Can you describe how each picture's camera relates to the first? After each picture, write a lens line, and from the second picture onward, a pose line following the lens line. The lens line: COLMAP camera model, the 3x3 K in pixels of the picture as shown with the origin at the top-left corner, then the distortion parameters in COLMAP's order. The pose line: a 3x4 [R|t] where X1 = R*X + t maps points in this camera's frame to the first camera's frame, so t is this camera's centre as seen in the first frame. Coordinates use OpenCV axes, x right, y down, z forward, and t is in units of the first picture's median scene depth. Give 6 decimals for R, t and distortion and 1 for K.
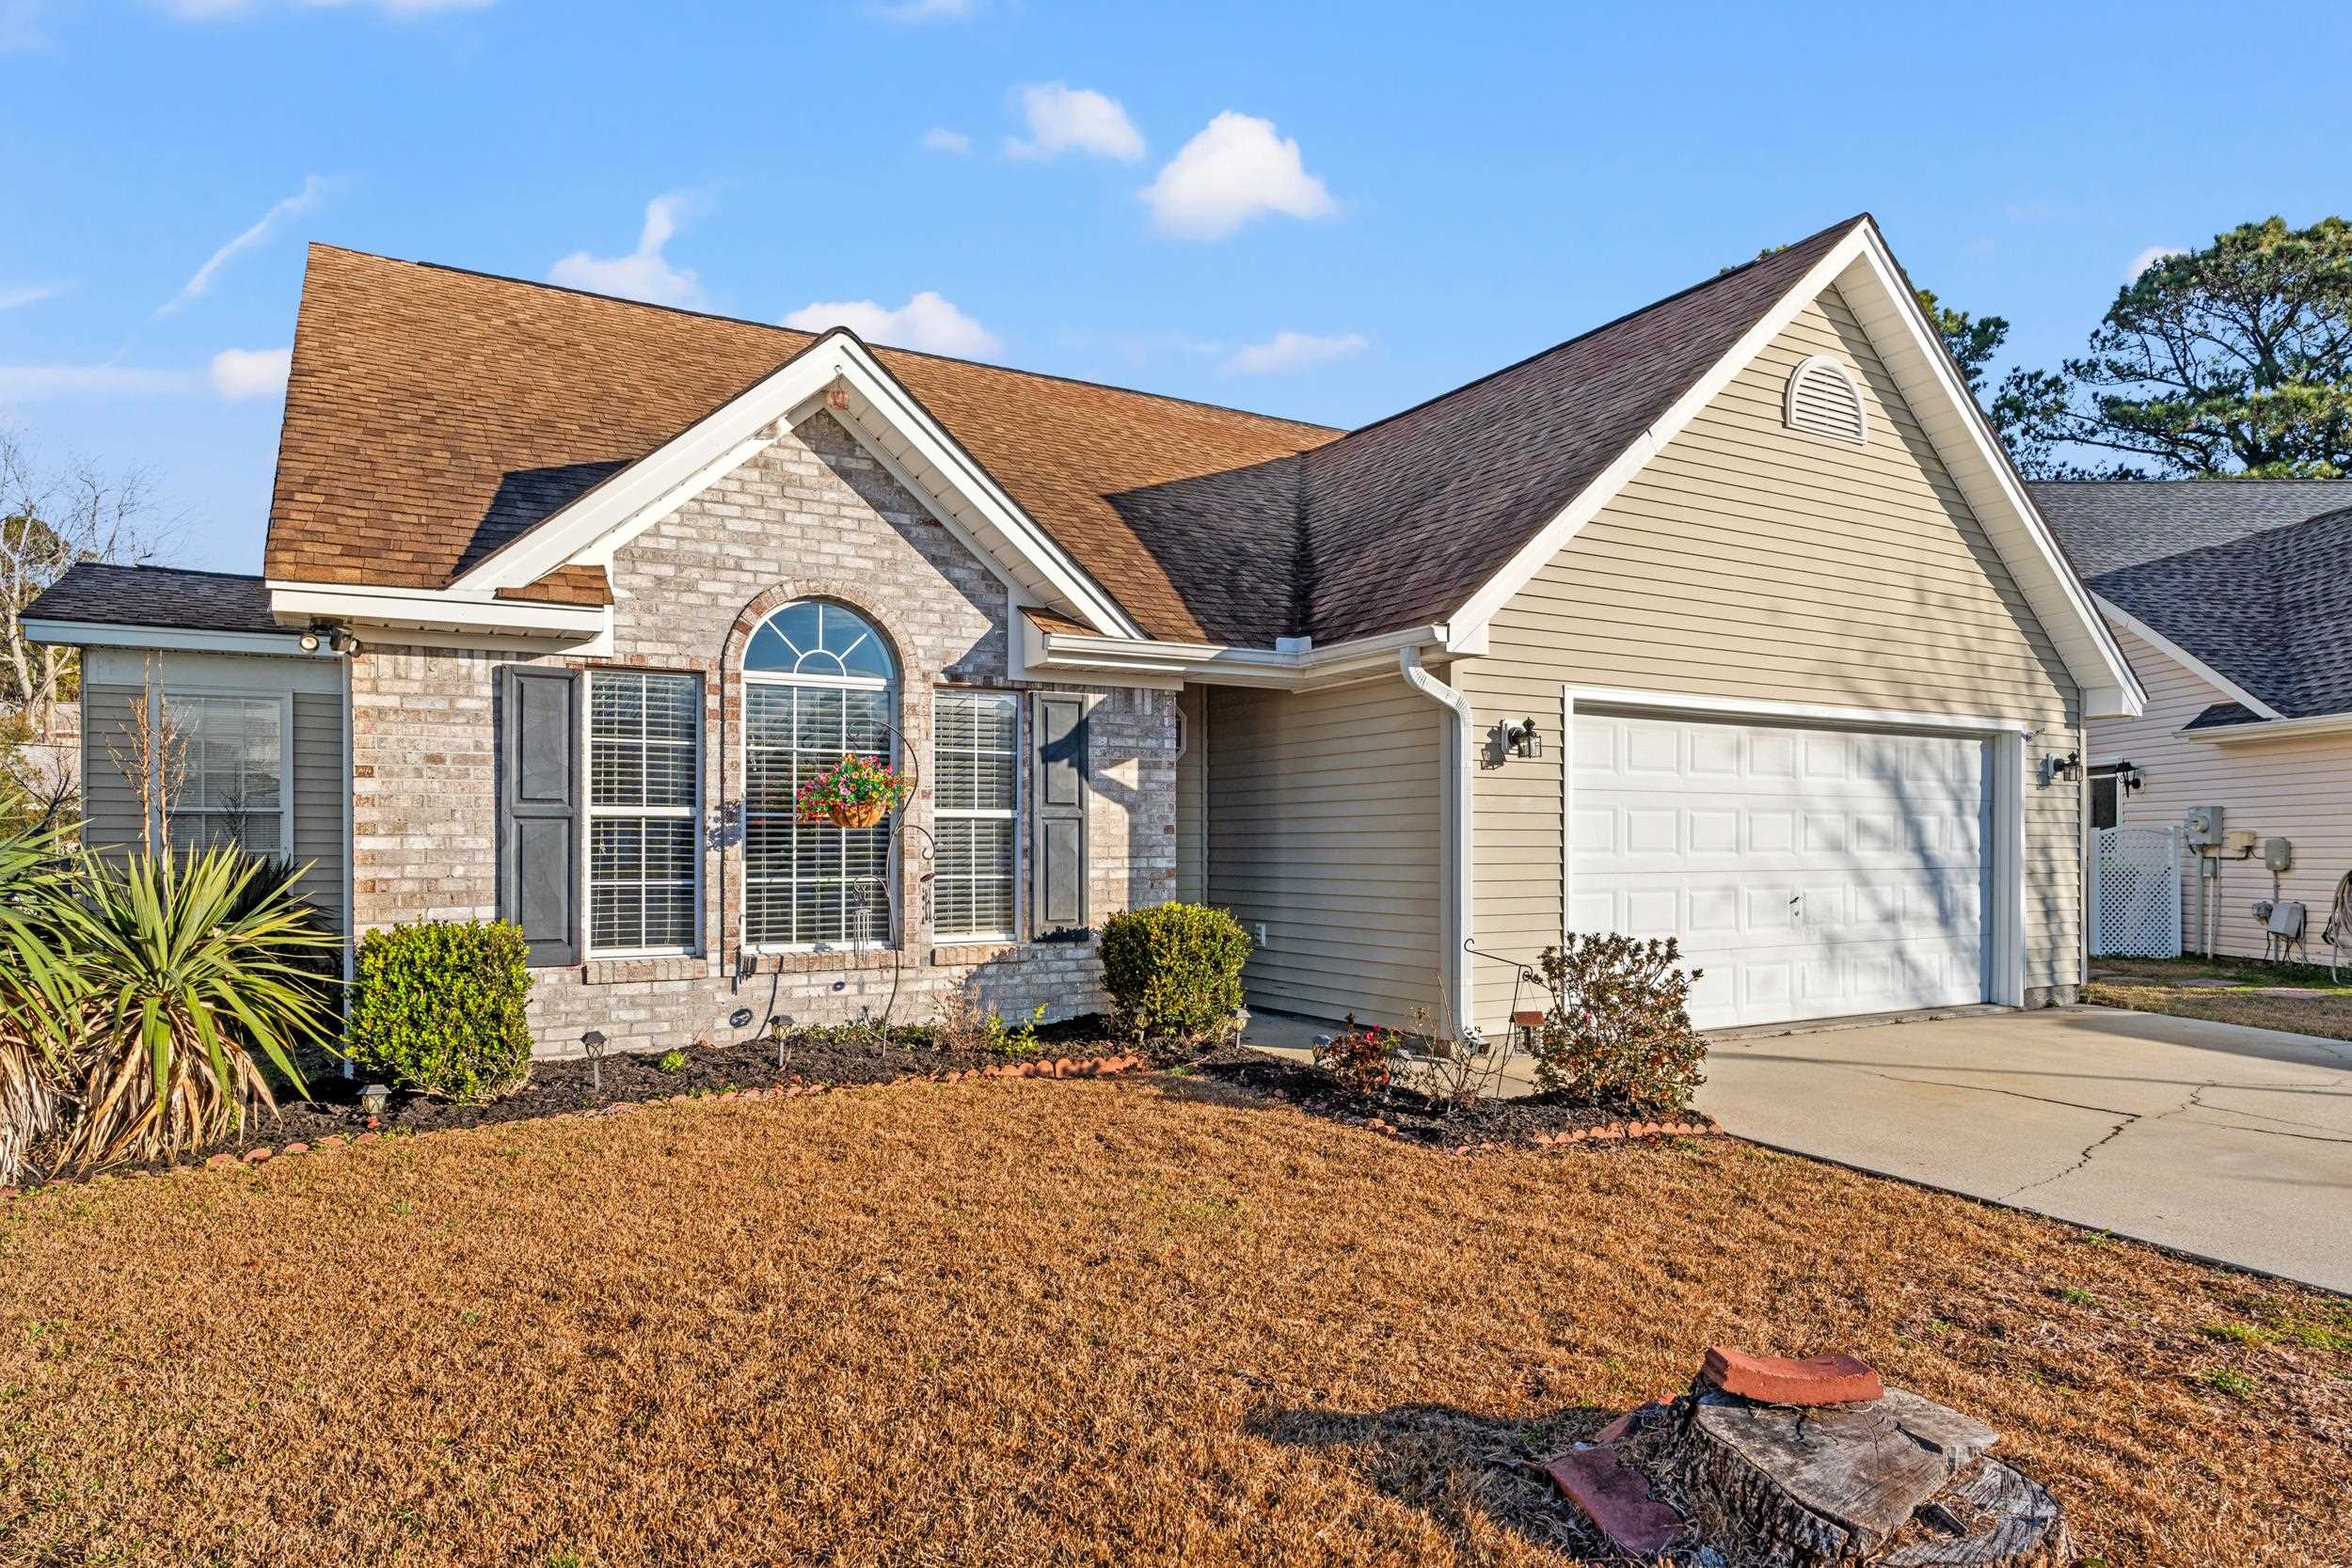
lens RADIAL K [[1467.8, 0, 1150.6], [0, 1467.8, 854.5], [0, 0, 1]] dist [-0.016534, 0.001196]
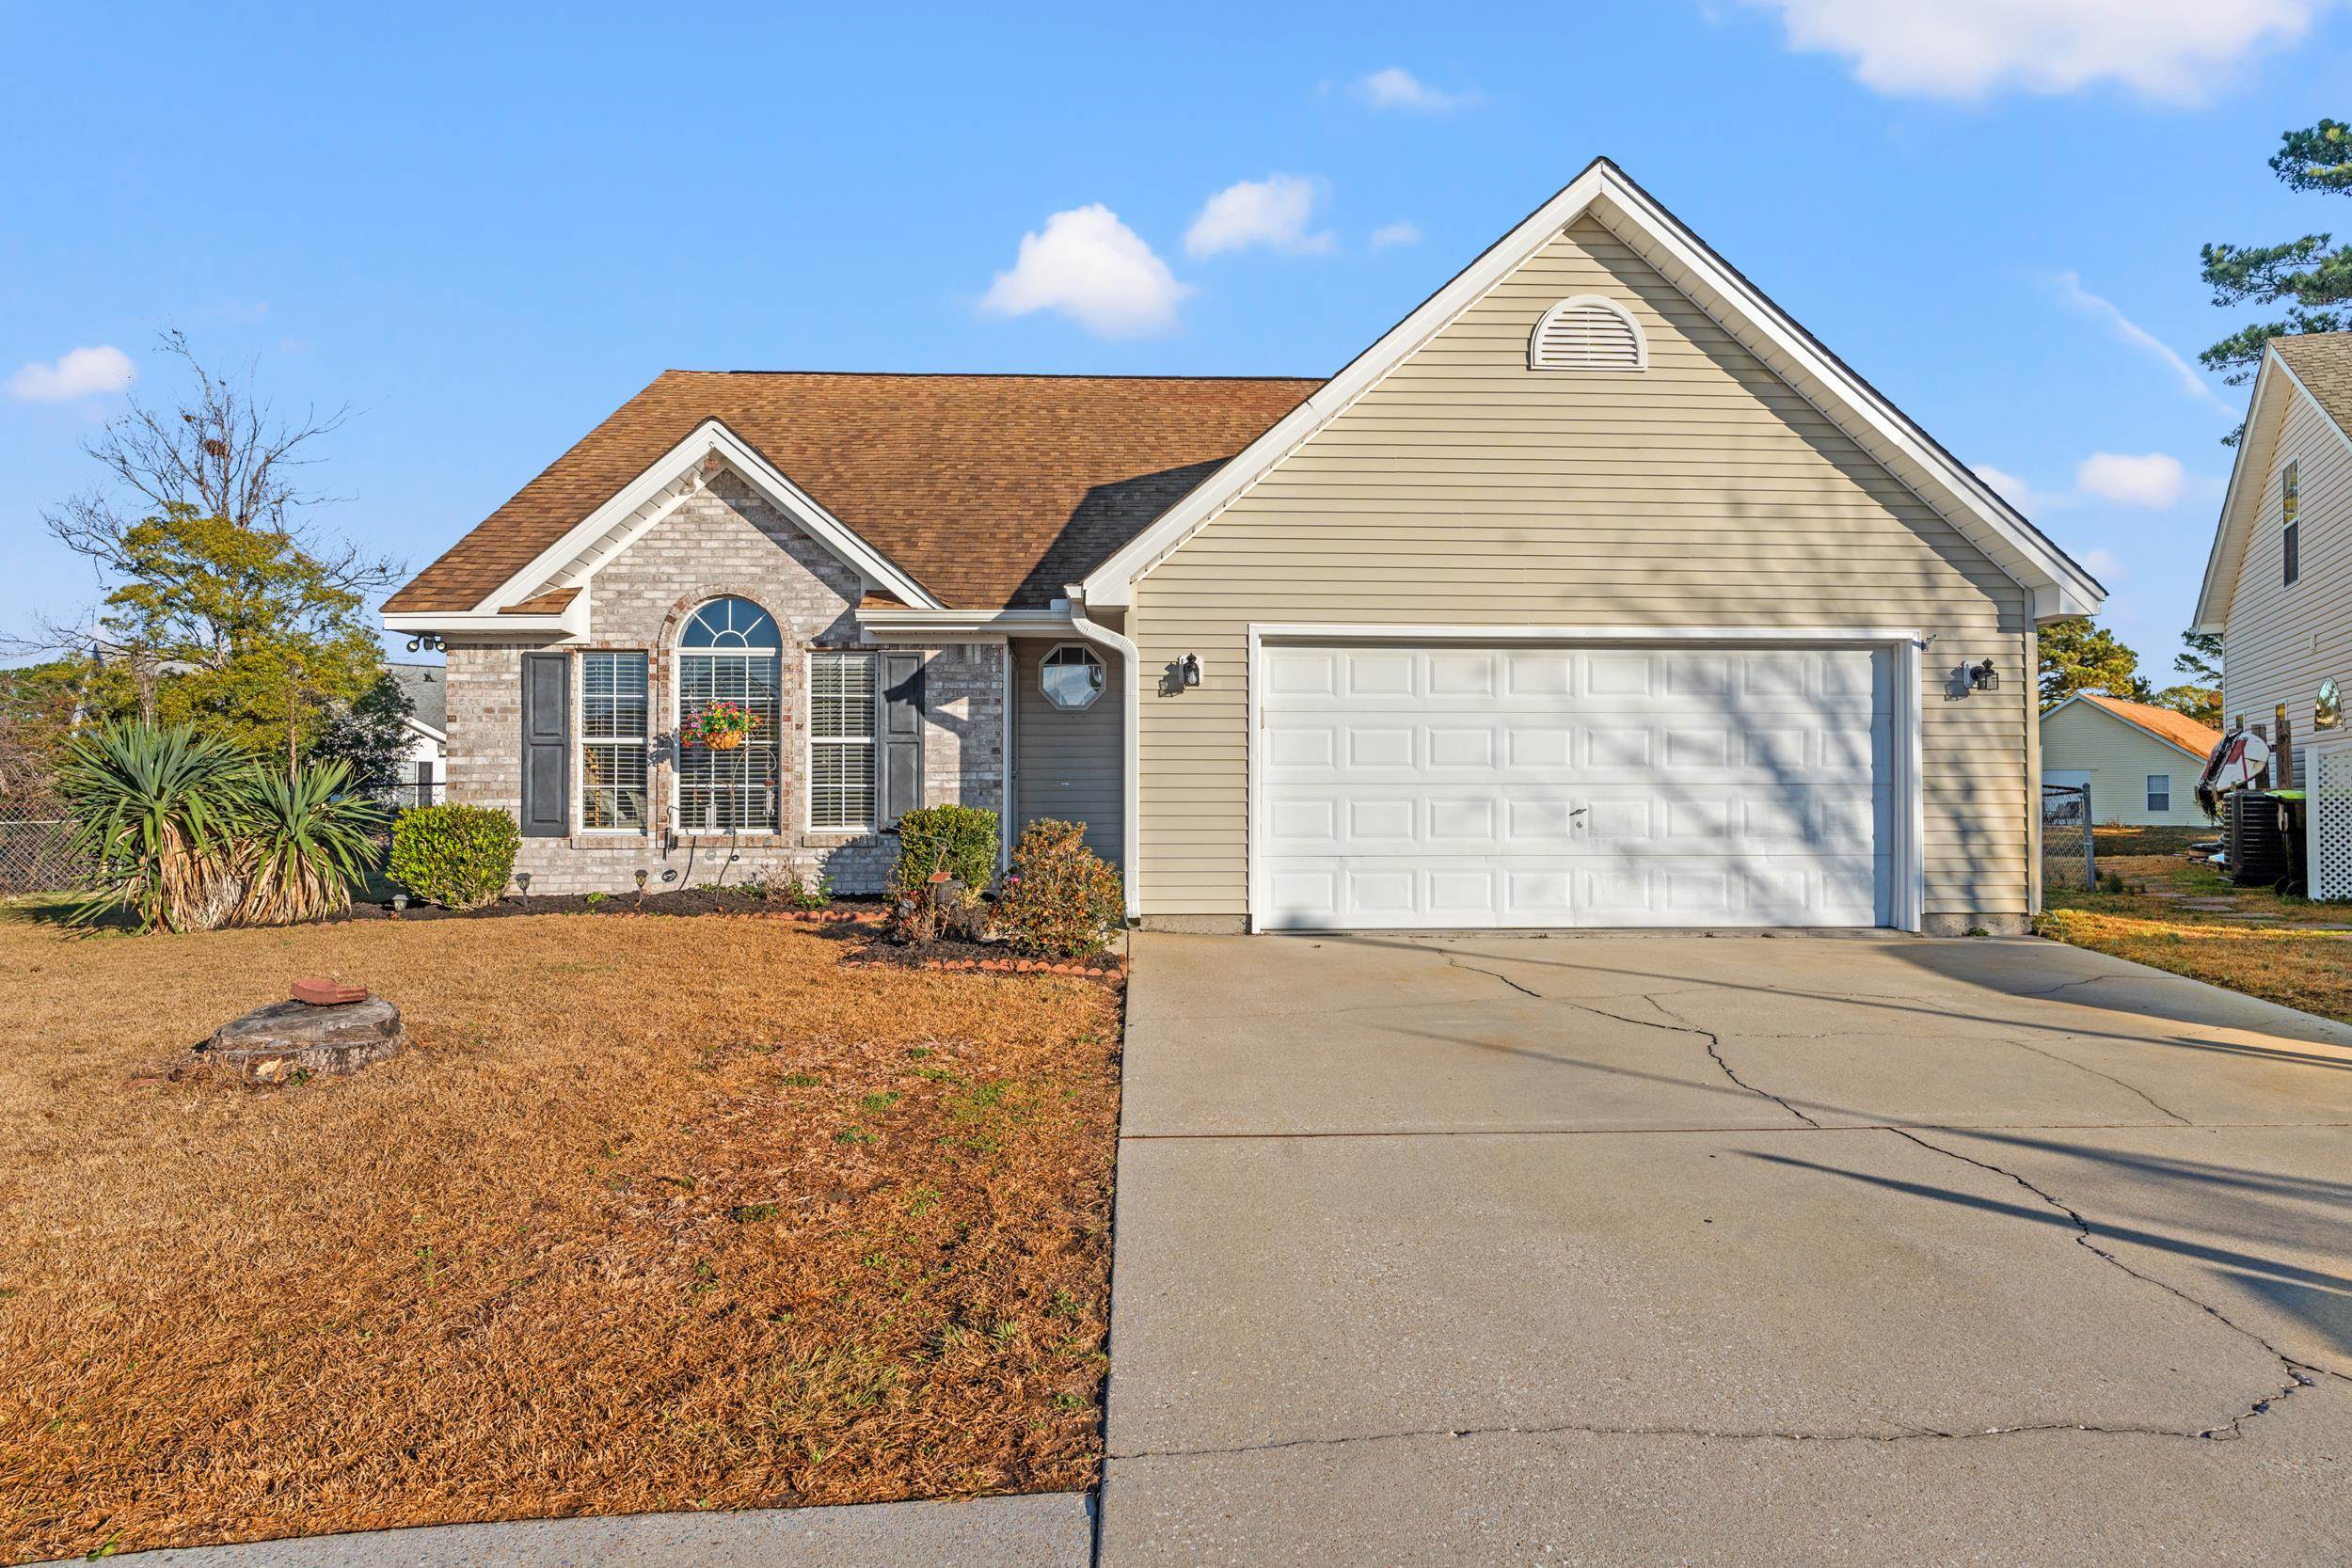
lens RADIAL K [[1467.8, 0, 1173.4], [0, 1467.8, 785.0], [0, 0, 1]] dist [-0.016534, 0.001196]
pose [[0.876420, -0.004033, -0.481530, 0.840549], [-0.004460, 0.999854, -0.016490, 0.037025], [0.481526, 0.016600, 0.876275, -0.074746]]
